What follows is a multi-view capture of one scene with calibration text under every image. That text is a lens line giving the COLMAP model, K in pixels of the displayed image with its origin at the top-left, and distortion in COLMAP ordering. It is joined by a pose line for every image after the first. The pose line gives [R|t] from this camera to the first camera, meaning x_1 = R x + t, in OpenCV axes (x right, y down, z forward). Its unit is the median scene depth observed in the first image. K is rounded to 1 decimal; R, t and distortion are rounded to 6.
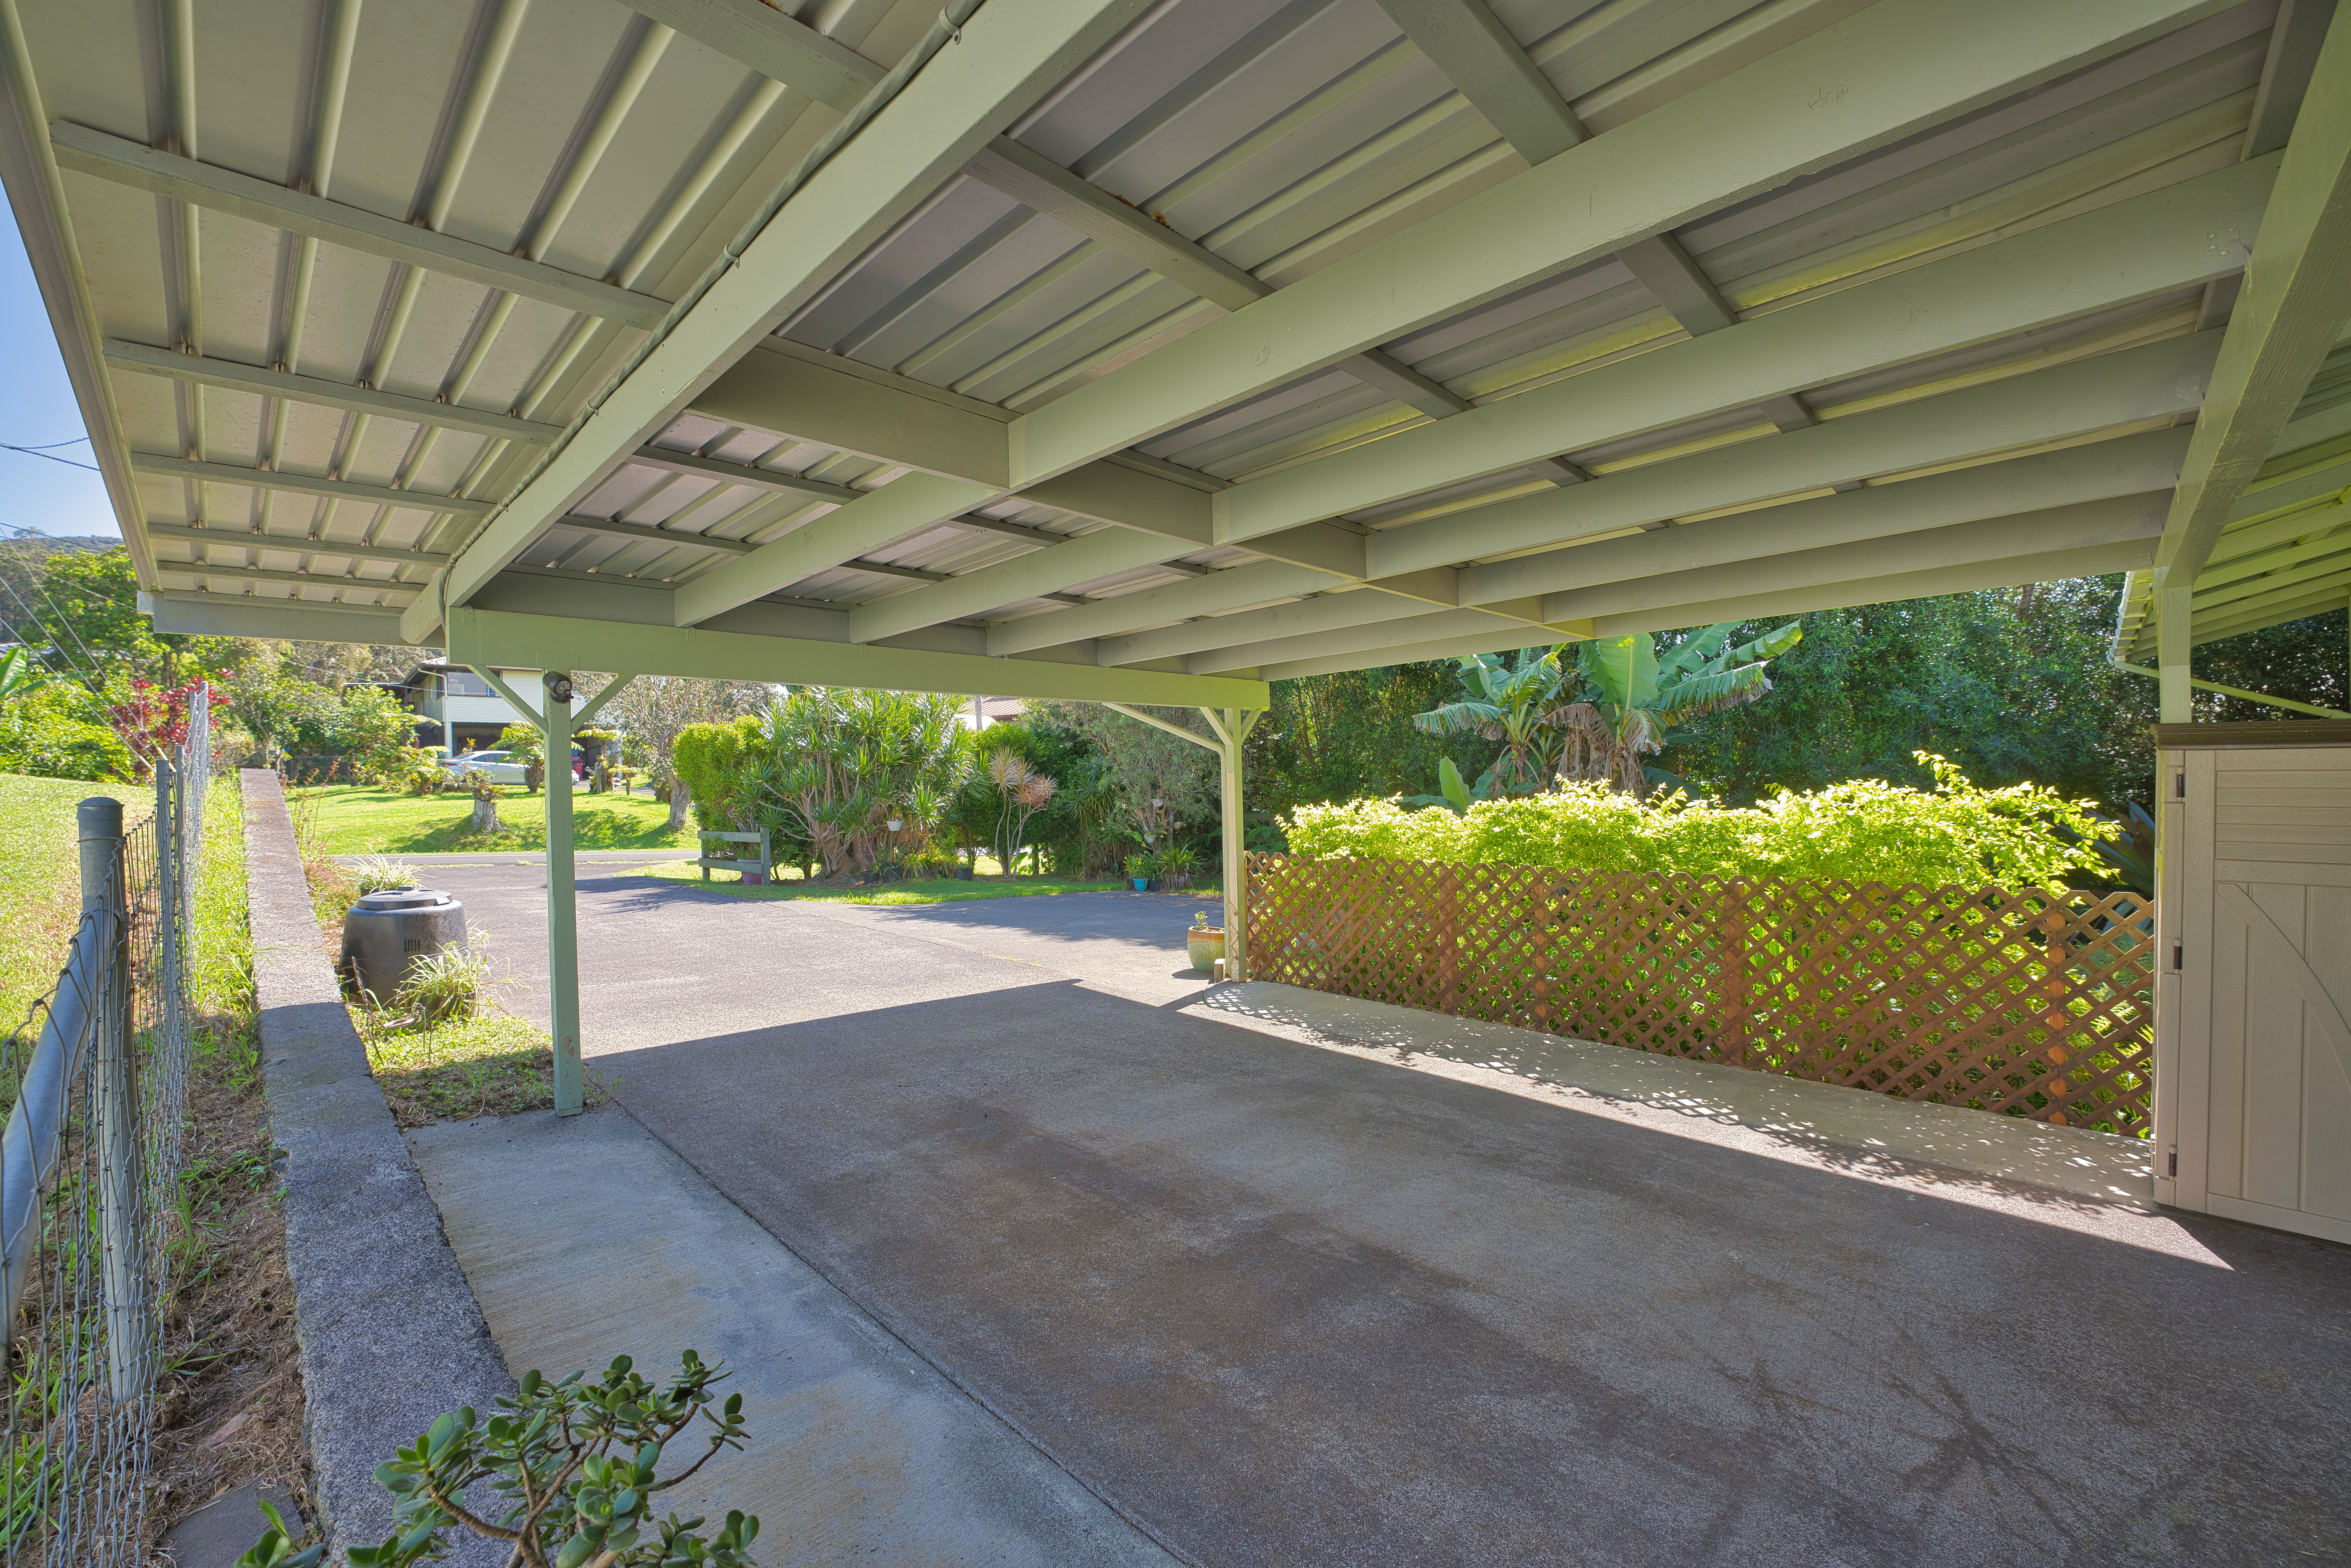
lens RADIAL K [[952.3, 0, 1164.0], [0, 952.3, 795.0], [0, 0, 1]] dist [-0.024210, 0.000565]
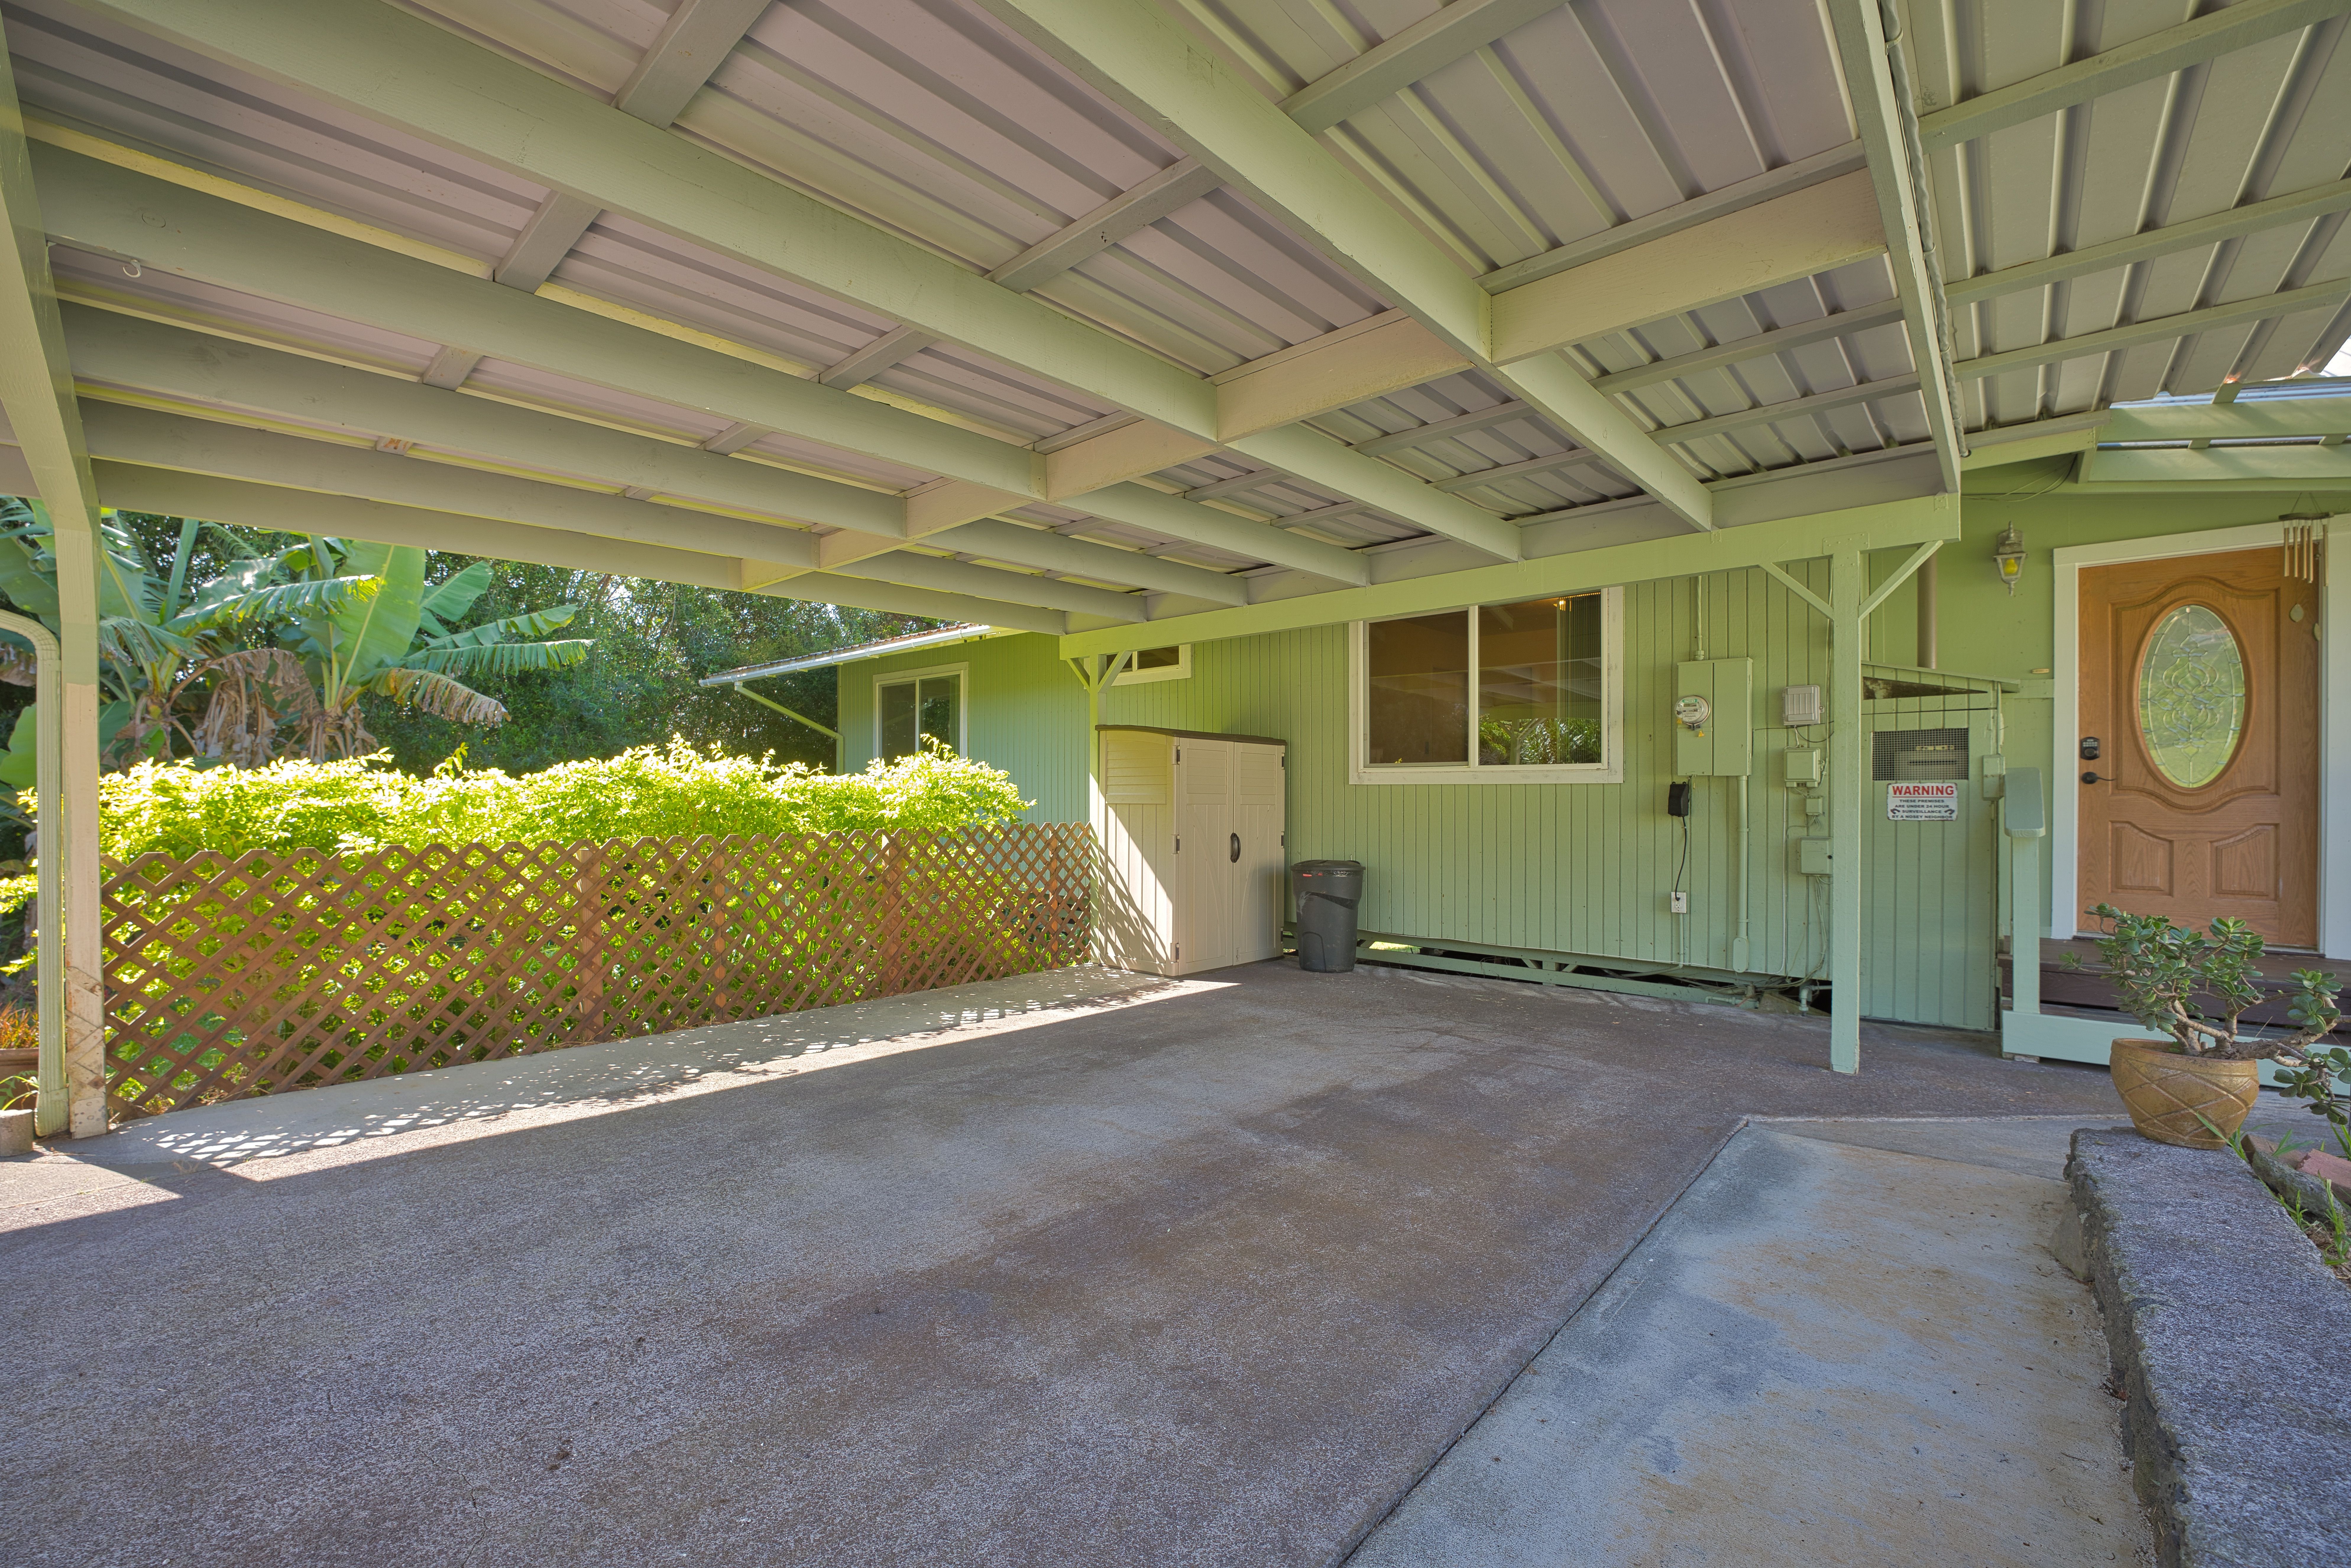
lens RADIAL K [[952.3, 0, 1162.9], [0, 952.3, 785.6], [0, 0, 1]] dist [-0.024210, 0.000565]
pose [[-0.037310, 0.021369, 0.999075, -0.702148], [0.012779, 0.999700, -0.020906, 0.074275], [-0.999222, 0.011987, -0.037572, 0.872745]]
